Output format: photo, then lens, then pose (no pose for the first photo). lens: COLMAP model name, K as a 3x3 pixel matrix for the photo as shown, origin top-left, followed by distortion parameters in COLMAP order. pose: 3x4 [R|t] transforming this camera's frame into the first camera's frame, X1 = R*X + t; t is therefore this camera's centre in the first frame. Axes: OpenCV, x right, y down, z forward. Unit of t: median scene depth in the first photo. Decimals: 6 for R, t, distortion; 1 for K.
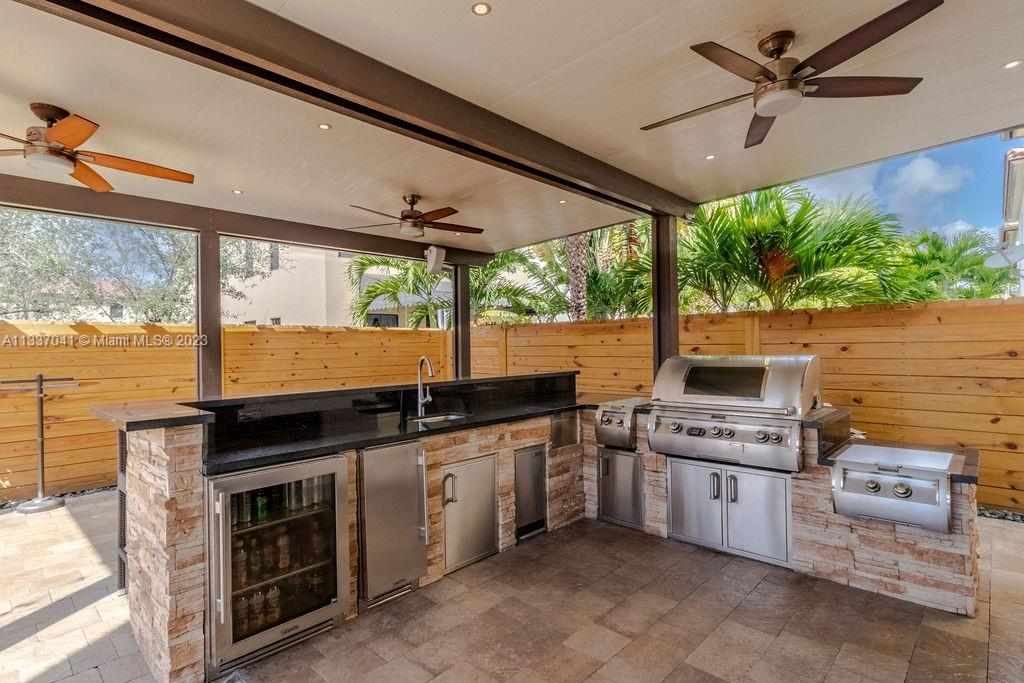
lens RADIAL K [[504.9, 0, 513.5], [0, 504.9, 355.6], [0, 0, 1]] dist [-0.000037, -0.000154]
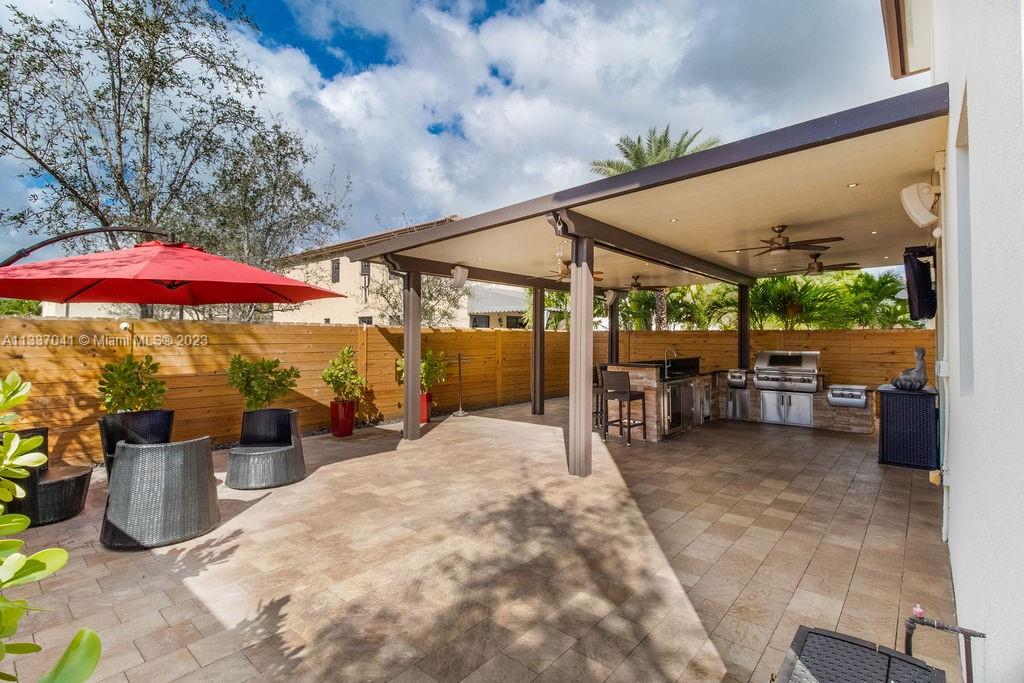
lens RADIAL K [[476.6, 0, 512.0], [0, 476.6, 341.5], [0, 0, 1]] dist [0.000264, 0.000009]
pose [[0.998427, 0.019984, 0.052378, -1.213675], [-0.019416, 0.999747, -0.011322, 0.005808], [-0.052591, 0.010287, 0.998563, -1.501362]]
